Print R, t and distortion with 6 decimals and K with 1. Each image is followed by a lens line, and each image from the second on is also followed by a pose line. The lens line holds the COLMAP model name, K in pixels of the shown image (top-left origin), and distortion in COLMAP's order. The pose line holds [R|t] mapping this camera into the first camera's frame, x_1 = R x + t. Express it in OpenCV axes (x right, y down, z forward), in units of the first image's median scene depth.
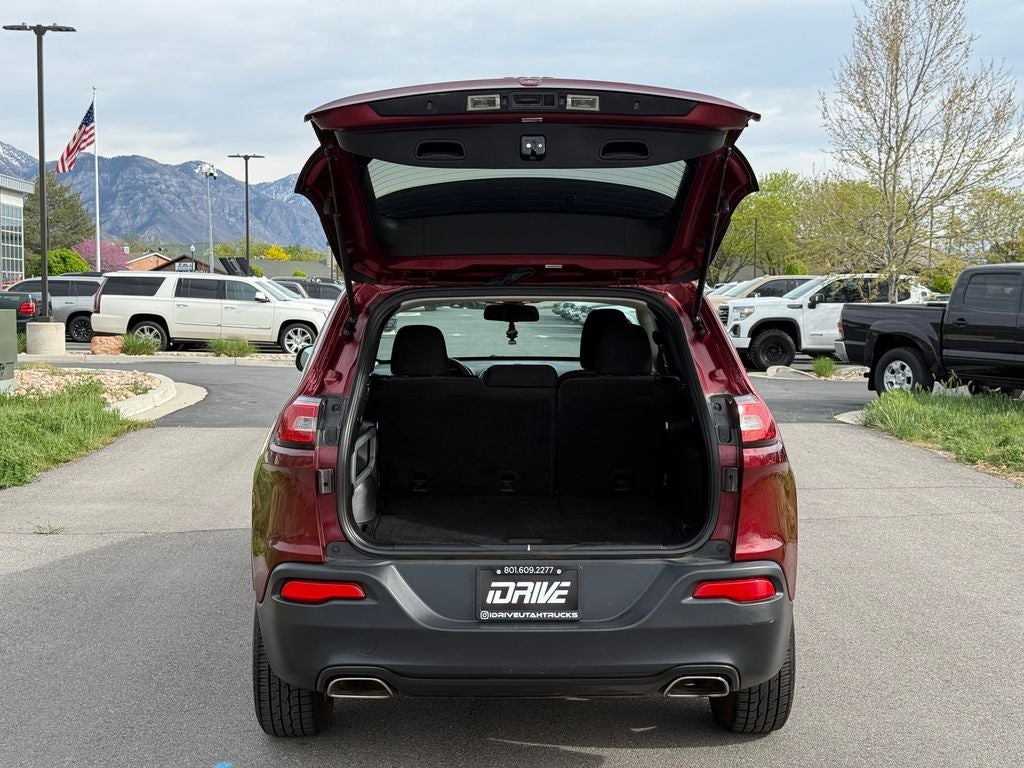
lens RADIAL K [[1431.1, 0, 509.7], [0, 1431.1, 378.9], [0, 0, 1]] dist [0.104121, 0.000000]
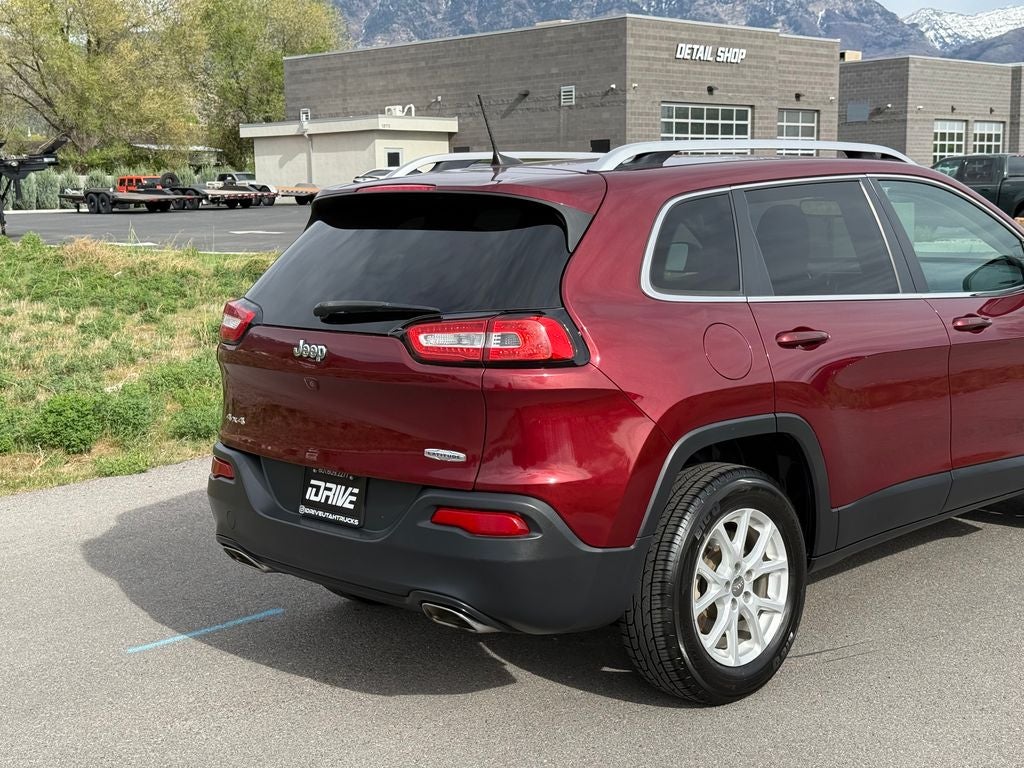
lens RADIAL K [[1431.1, 0, 506.3], [0, 1431.1, 386.9], [0, 0, 1]] dist [0.104121, 0.000000]
pose [[0.692653, 0.081553, -0.716645, 0.730637], [-0.021278, 0.995465, 0.092716, -0.021143], [0.720957, -0.048971, 0.691247, 0.345655]]
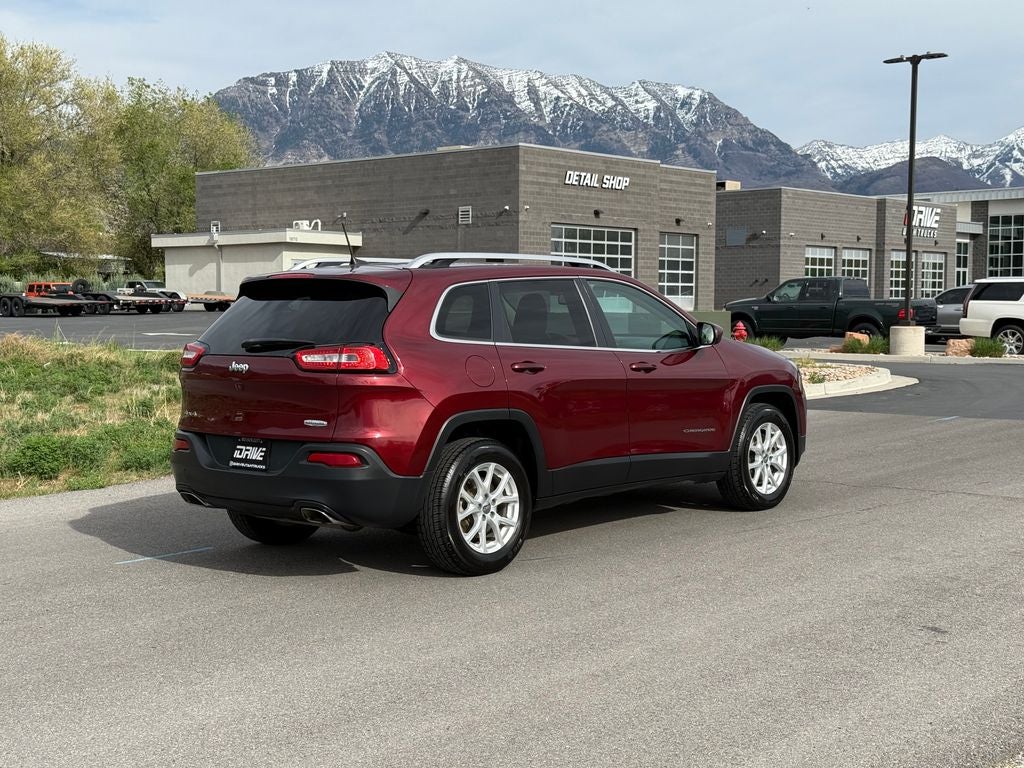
lens RADIAL K [[1431.1, 0, 518.9], [0, 1431.1, 387.1], [0, 0, 1]] dist [0.104121, 0.000000]
pose [[0.743553, 0.034005, -0.667812, 1.255136], [-0.035429, 0.999307, 0.011438, 0.033927], [0.667738, 0.015155, 0.744242, -0.068253]]
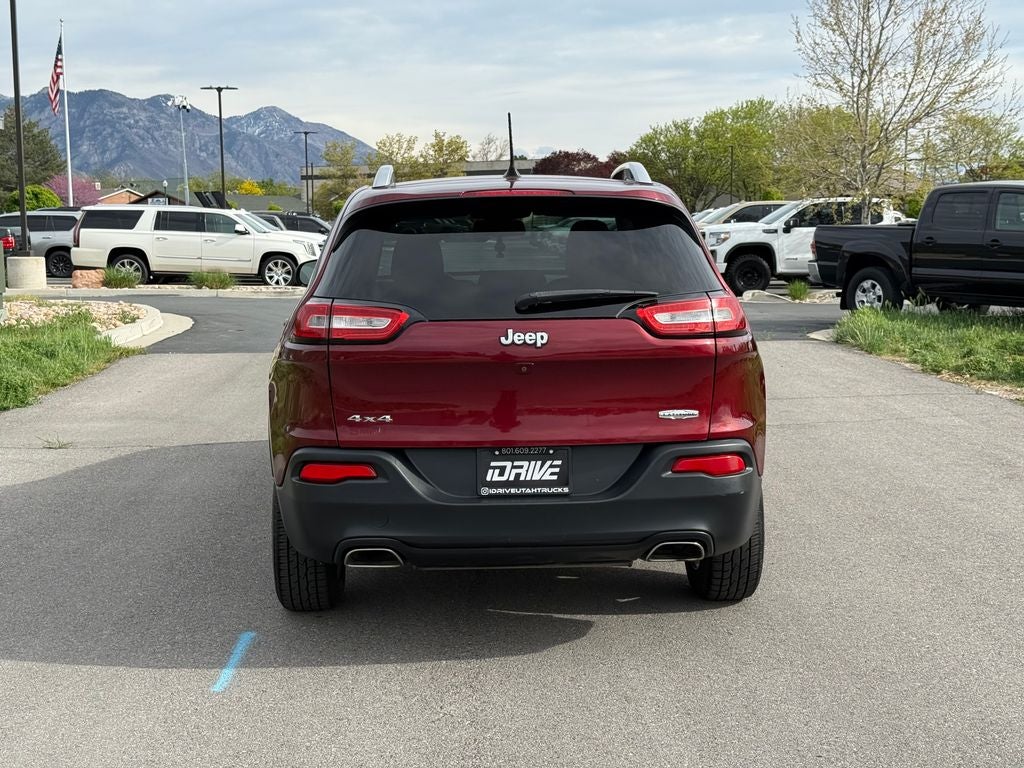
lens RADIAL K [[1431.1, 0, 515.2], [0, 1431.1, 384.7], [0, 0, 1]] dist [0.104121, 0.000000]
pose [[0.999711, -0.015128, 0.018683, -0.011900], [0.014167, 0.998623, 0.050513, 0.023579], [-0.019421, -0.050234, 0.998549, -0.090600]]
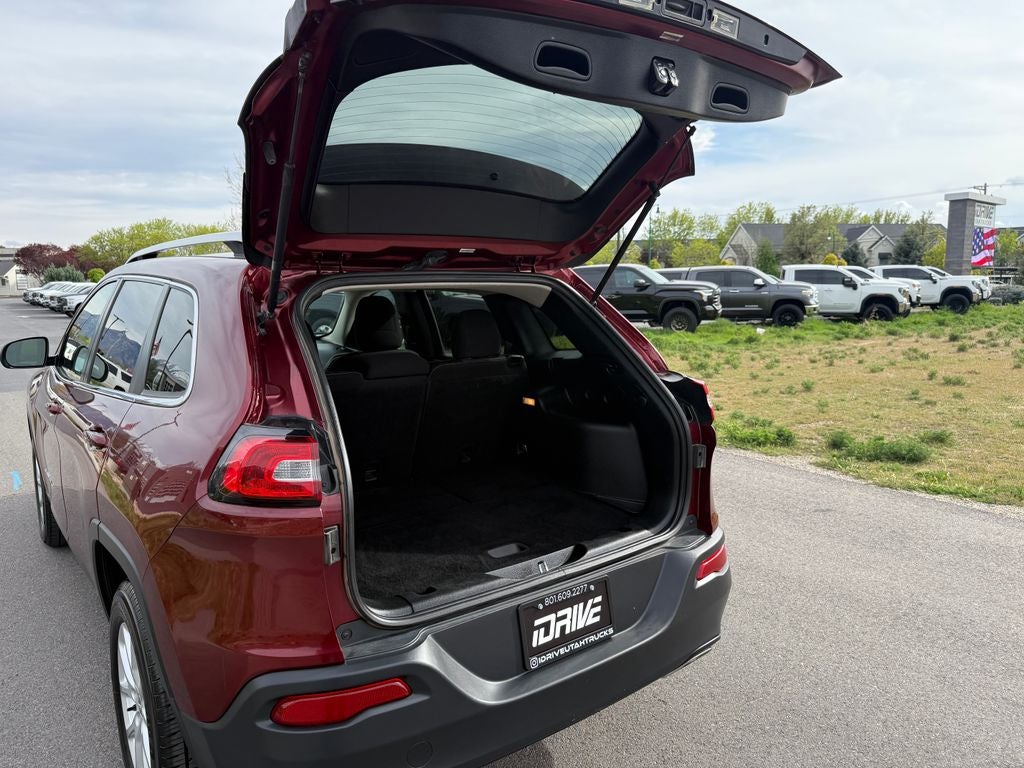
lens RADIAL K [[718.6, 0, 507.9], [0, 718.6, 381.1], [0, 0, 1]] dist [0.061863, -0.065802]
pose [[0.805151, -0.089269, 0.586313, -0.233028], [0.048279, 0.995191, 0.085225, -0.031870], [-0.591101, -0.040313, 0.805589, 0.597115]]
